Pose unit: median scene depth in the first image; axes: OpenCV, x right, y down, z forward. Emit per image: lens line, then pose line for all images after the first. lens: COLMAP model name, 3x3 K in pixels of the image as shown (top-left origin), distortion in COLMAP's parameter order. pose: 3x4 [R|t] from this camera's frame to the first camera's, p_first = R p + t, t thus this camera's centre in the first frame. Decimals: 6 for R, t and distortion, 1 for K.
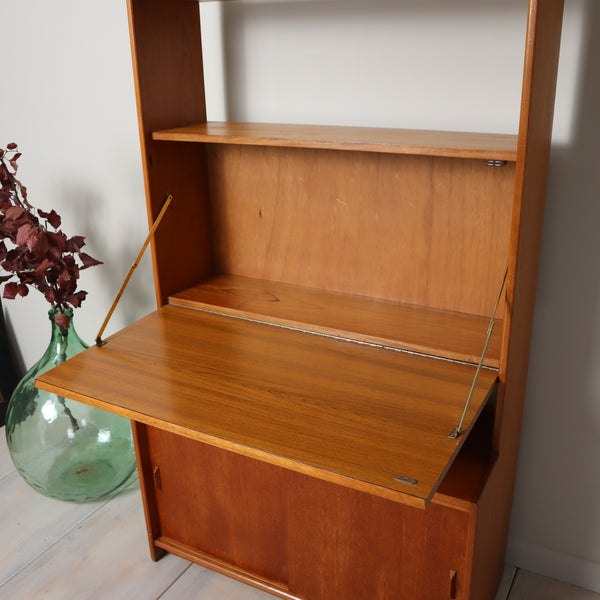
lens RADIAL K [[684.0, 0, 300.0], [0, 684.0, 300.0], [0, 0, 1]] dist [-0.096637, 0.045712]
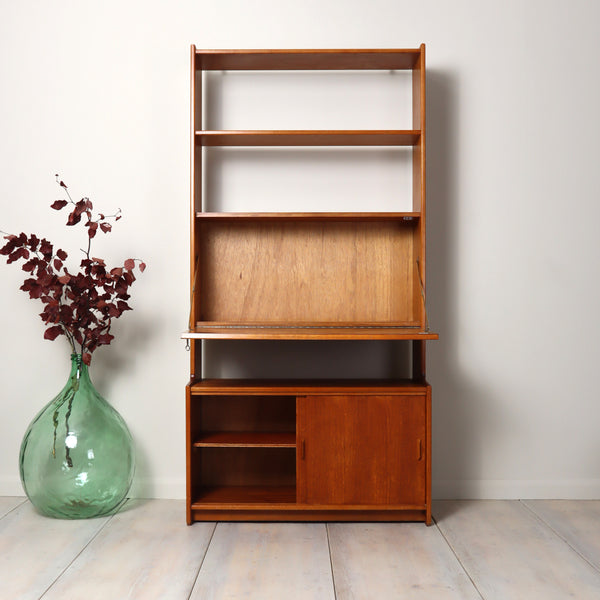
lens RADIAL K [[973.1, 0, 287.8], [0, 973.1, 299.5], [0, 0, 1]] dist [-0.005557, 0.180493]
pose [[0.879049, 0.030088, 0.475781, -1.109971], [0.152309, 0.927977, -0.340089, 0.755394], [-0.451746, 0.371420, 0.811155, -0.890964]]
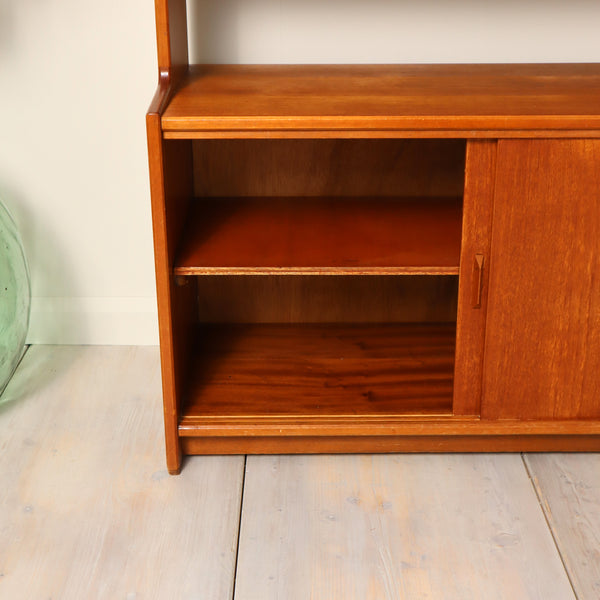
lens RADIAL K [[1079.9, 0, 300.0], [0, 1079.9, 300.0], [0, 0, 1]] dist [0.000290, 0.050970]
pose [[0.870799, -0.159175, 0.465159, -0.568039], [0.158030, 0.986551, 0.041752, 0.282167], [-0.465549, 0.037151, 0.884242, 0.282910]]
